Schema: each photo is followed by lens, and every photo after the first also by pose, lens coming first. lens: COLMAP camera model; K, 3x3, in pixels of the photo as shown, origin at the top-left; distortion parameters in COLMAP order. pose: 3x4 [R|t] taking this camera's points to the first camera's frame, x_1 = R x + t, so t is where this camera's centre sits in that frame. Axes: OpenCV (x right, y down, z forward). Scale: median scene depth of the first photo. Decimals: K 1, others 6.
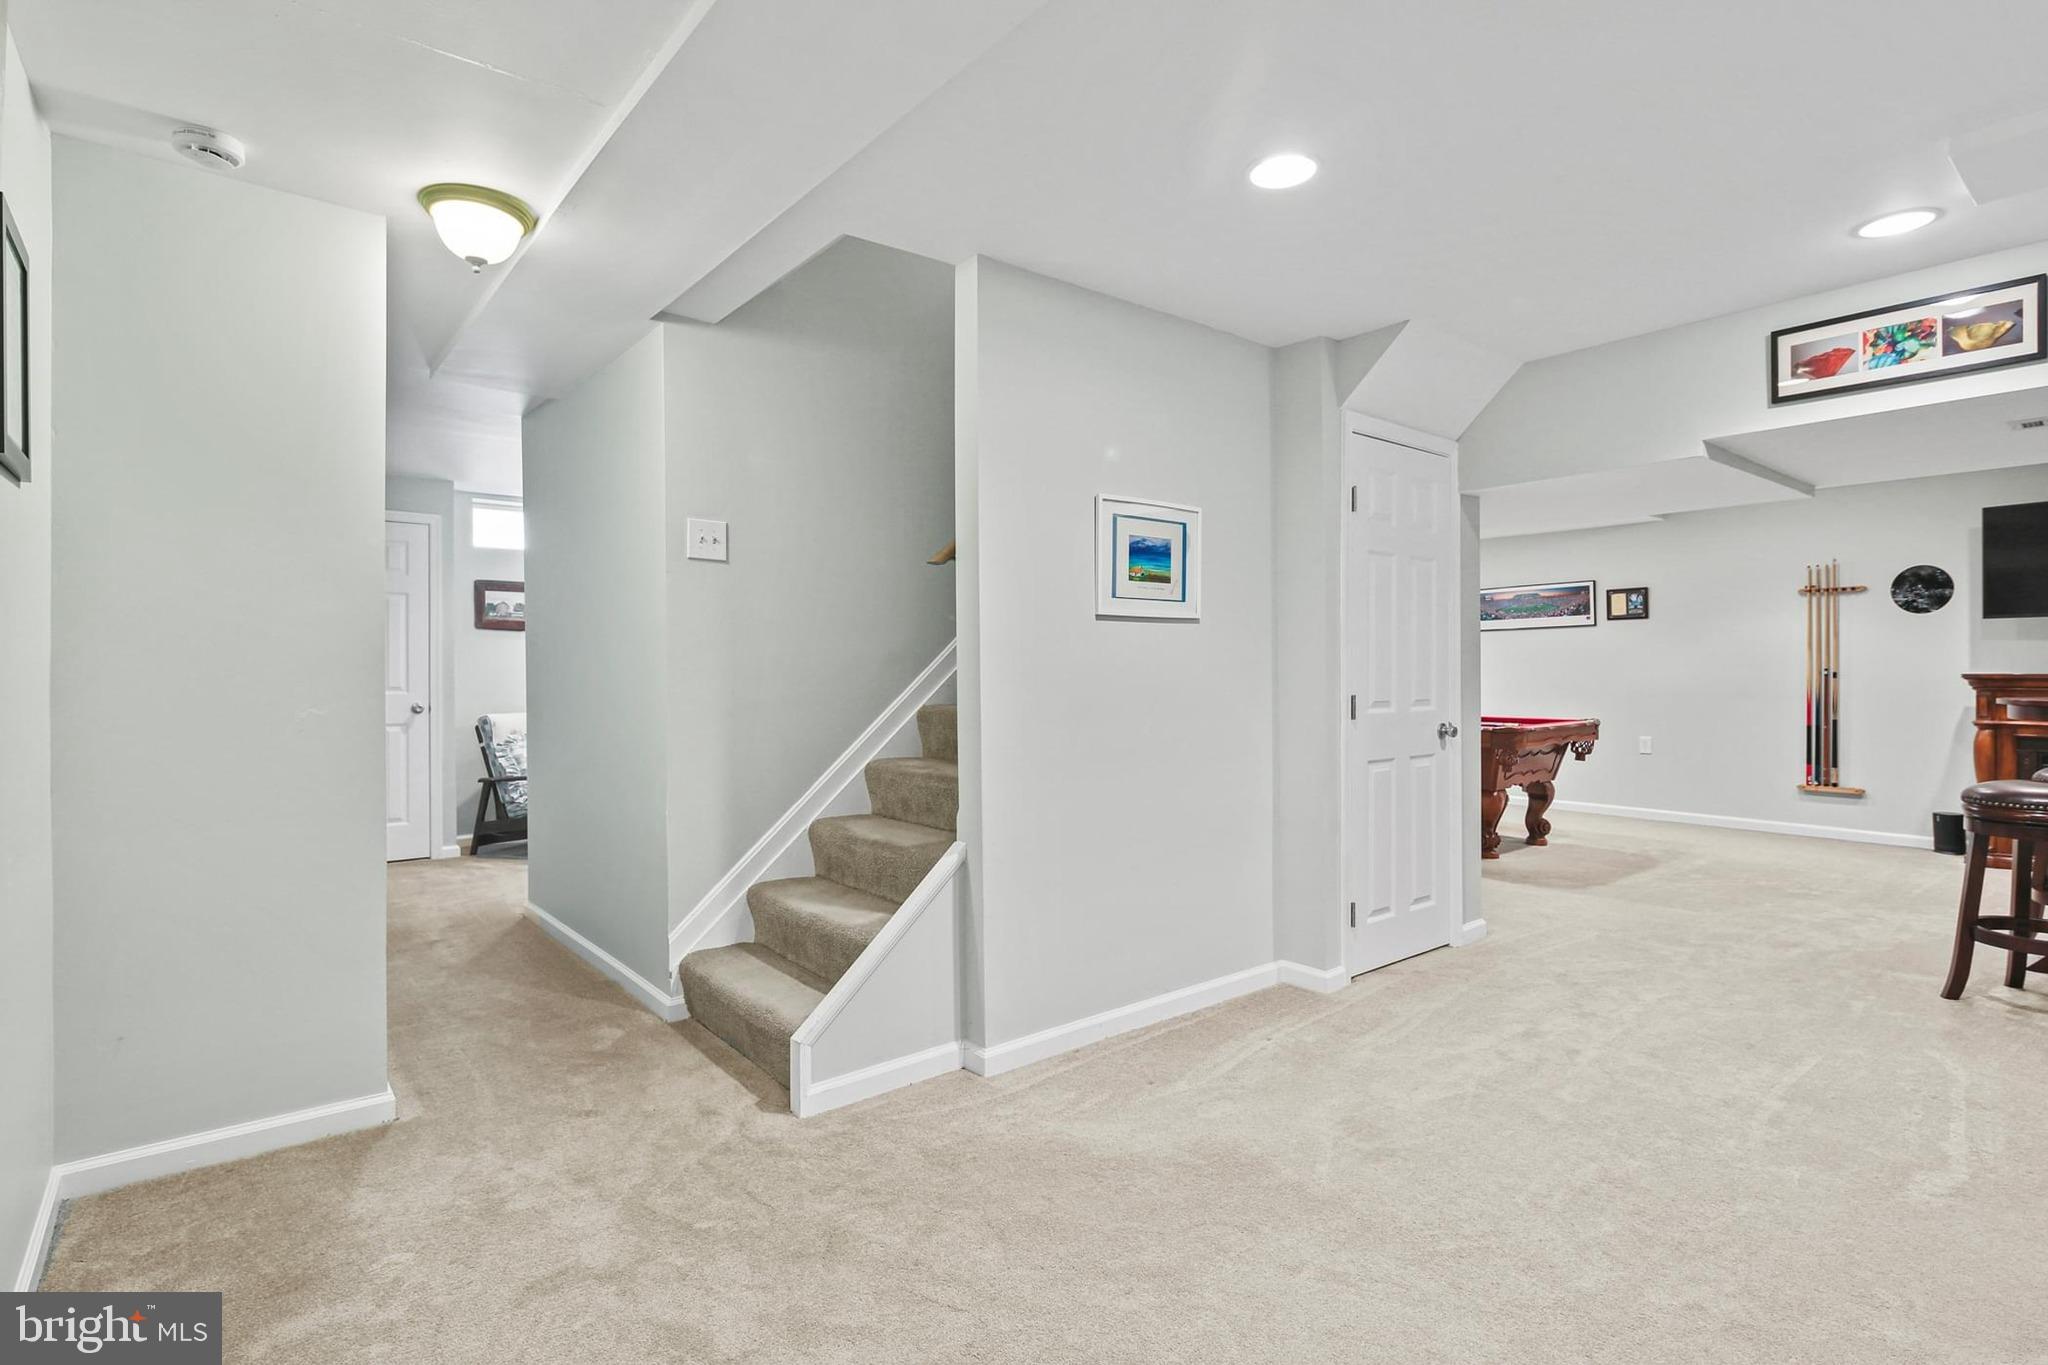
lens RADIAL K [[1002.3, 0, 1024.0], [0, 1002.3, 682.5], [0, 0, 1]] dist [0.002193, 0.000316]
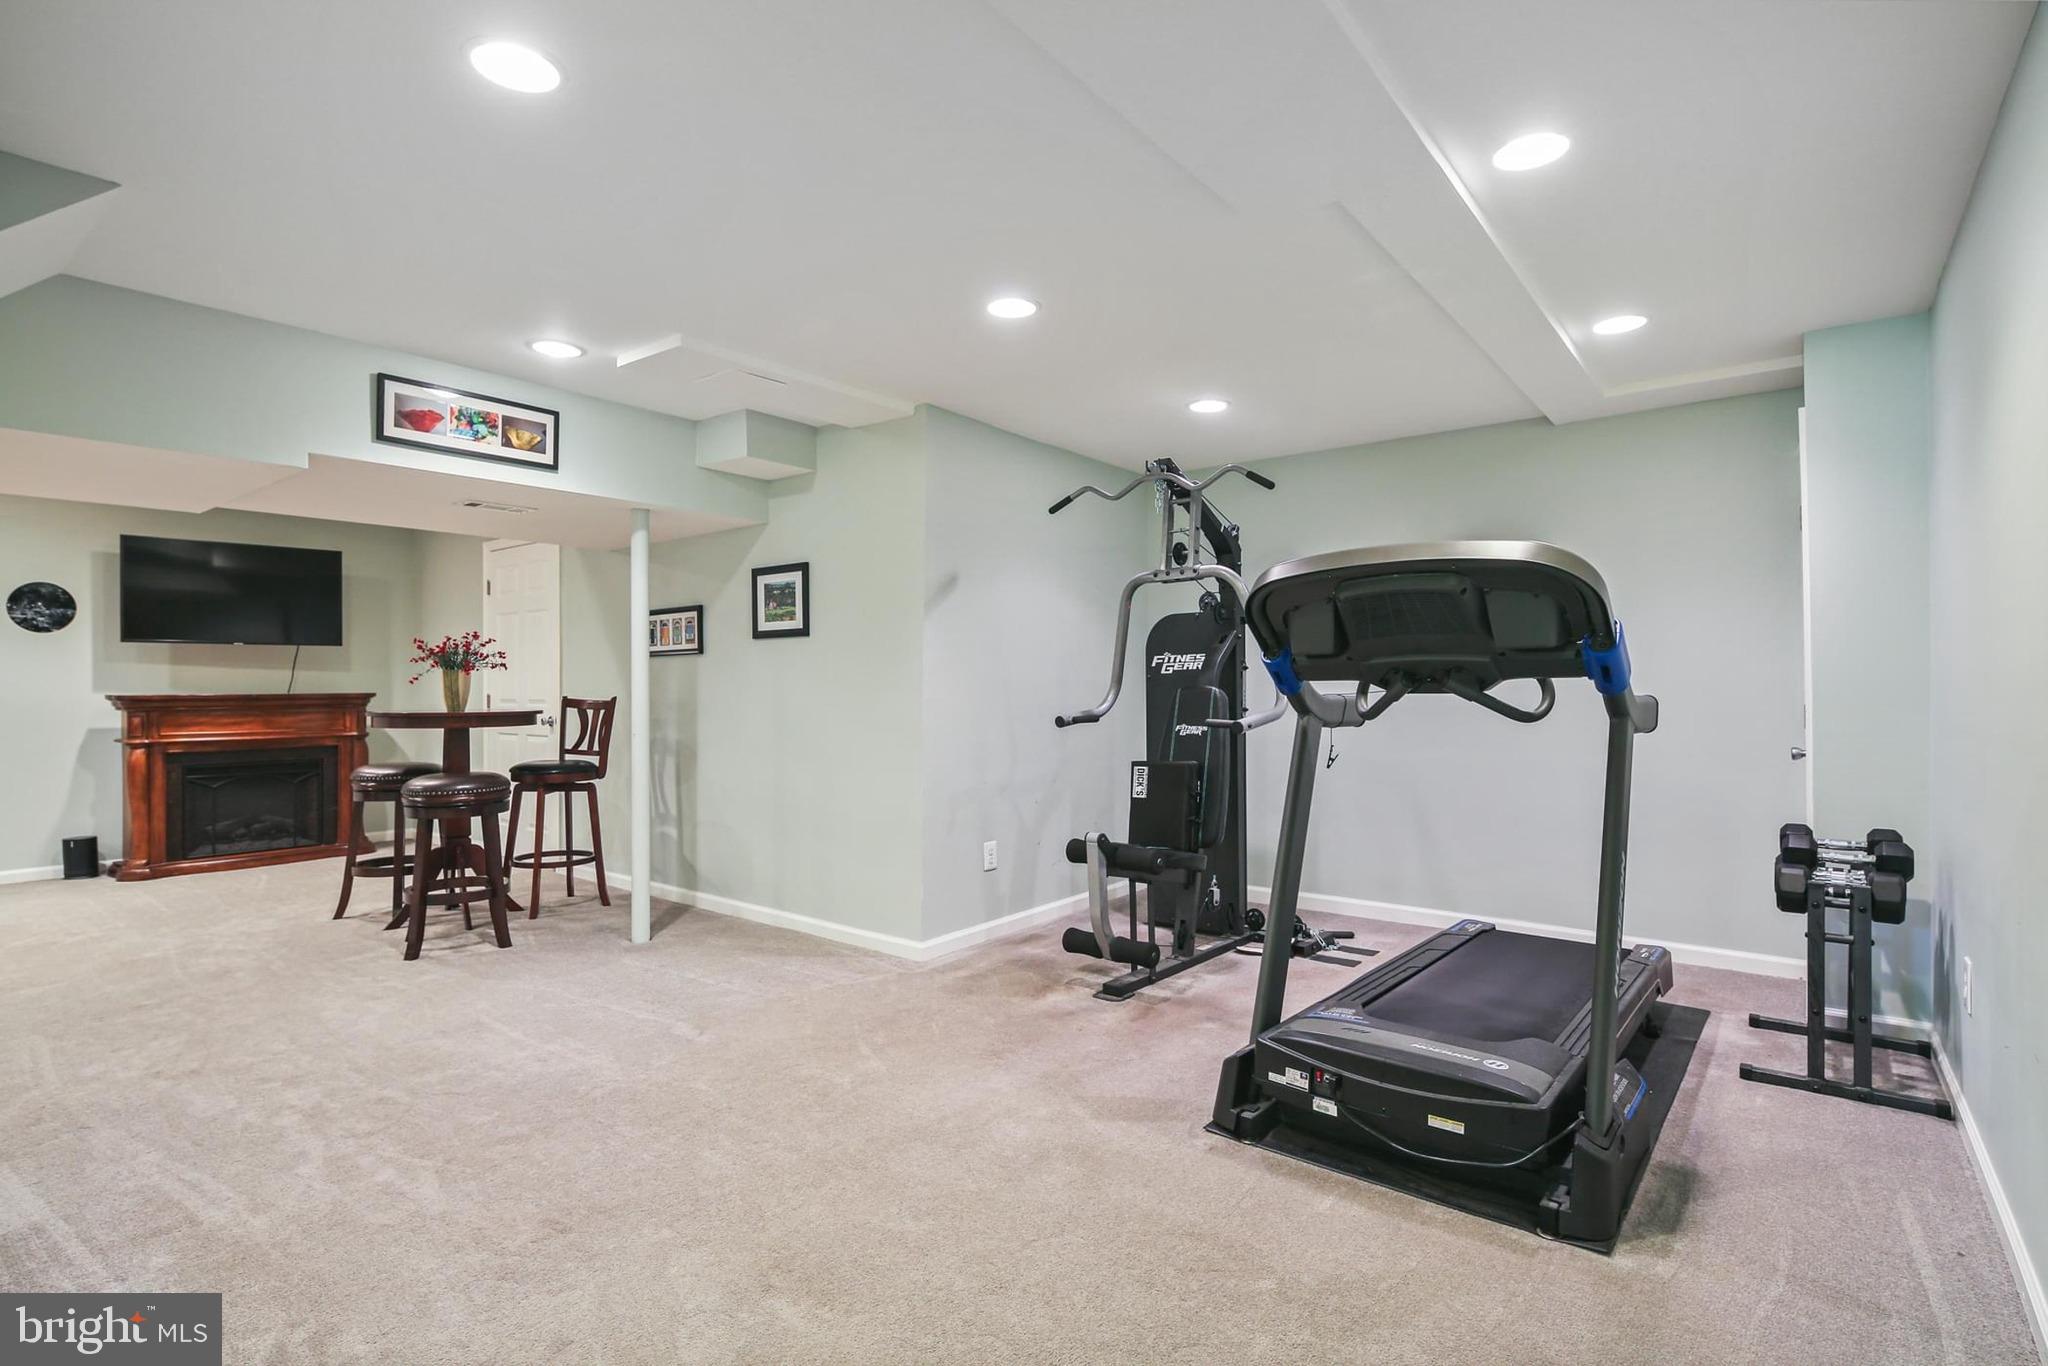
lens RADIAL K [[1002.3, 0, 1024.0], [0, 1002.3, 683.0], [0, 0, 1]] dist [0.002193, 0.000316]
pose [[-0.214424, 0.003248, 0.976735, -0.431272], [0.021046, 0.999778, 0.001296, -0.005159], [-0.976514, 0.020834, -0.214445, 0.543201]]
